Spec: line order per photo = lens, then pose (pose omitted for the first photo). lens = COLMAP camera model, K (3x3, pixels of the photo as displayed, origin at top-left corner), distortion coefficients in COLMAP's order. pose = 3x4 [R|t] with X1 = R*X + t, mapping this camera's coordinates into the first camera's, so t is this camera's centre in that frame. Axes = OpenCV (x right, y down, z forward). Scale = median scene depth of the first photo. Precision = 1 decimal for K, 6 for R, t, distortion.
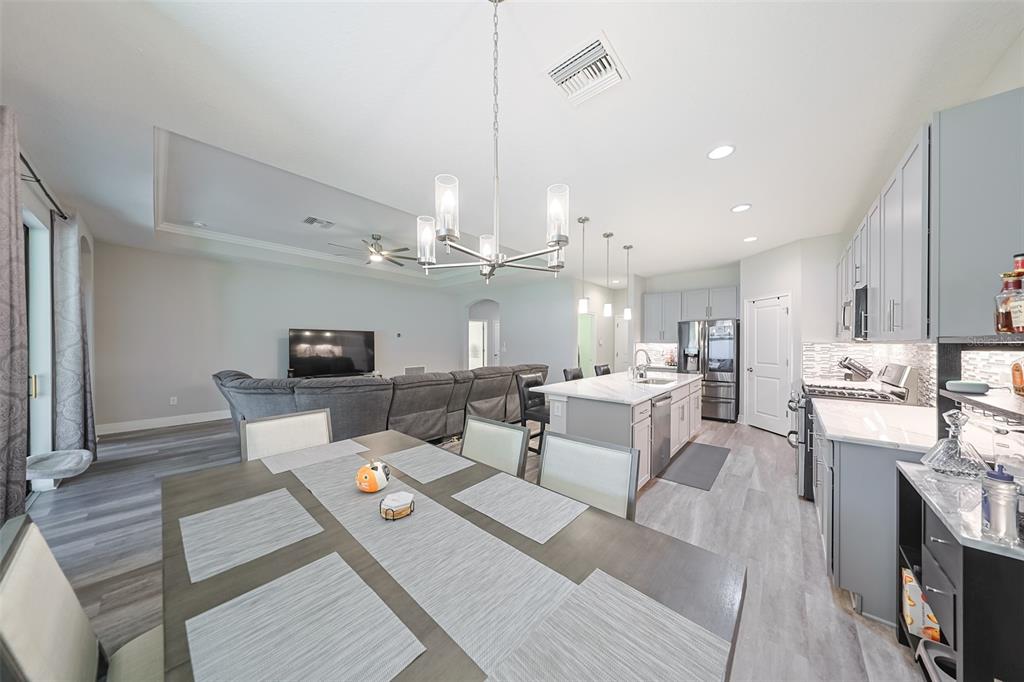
lens RADIAL K [[315.9, 0, 514.7], [0, 315.9, 343.8], [0, 0, 1]] dist [-0.000178, -0.000148]
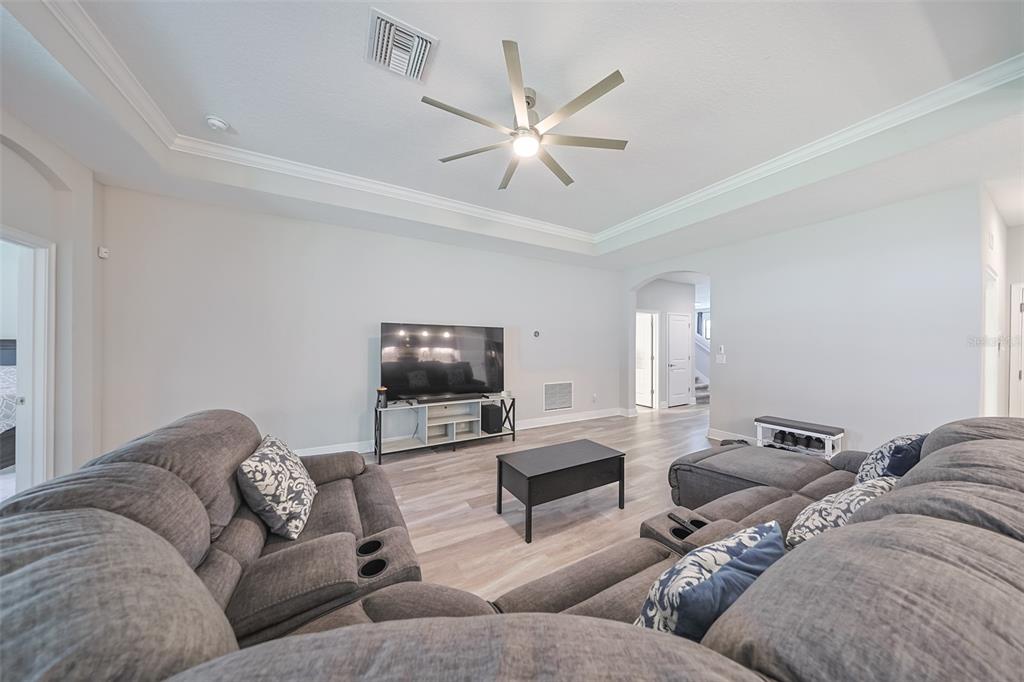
lens RADIAL K [[315.9, 0, 512.1], [0, 315.9, 343.6], [0, 0, 1]] dist [-0.000178, -0.000148]
pose [[0.940428, 0.000548, -0.339992, -0.278472], [-0.004269, 0.999939, -0.010195, -0.001610], [0.339966, 0.011039, 0.940373, 0.534231]]
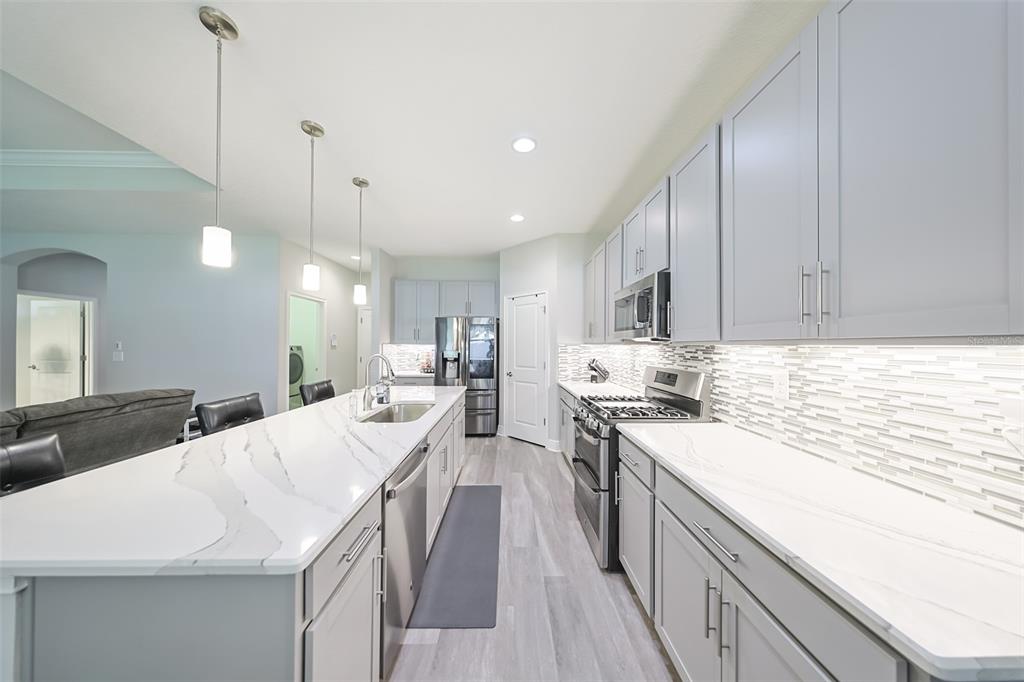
lens RADIAL K [[315.9, 0, 511.2], [0, 315.9, 342.6], [0, 0, 1]] dist [-0.000178, -0.000148]
pose [[0.750990, 0.004753, 0.660297, 0.154874], [-0.000117, 0.999975, -0.007066, -0.000906], [-0.660314, 0.005229, 0.750971, 0.316724]]
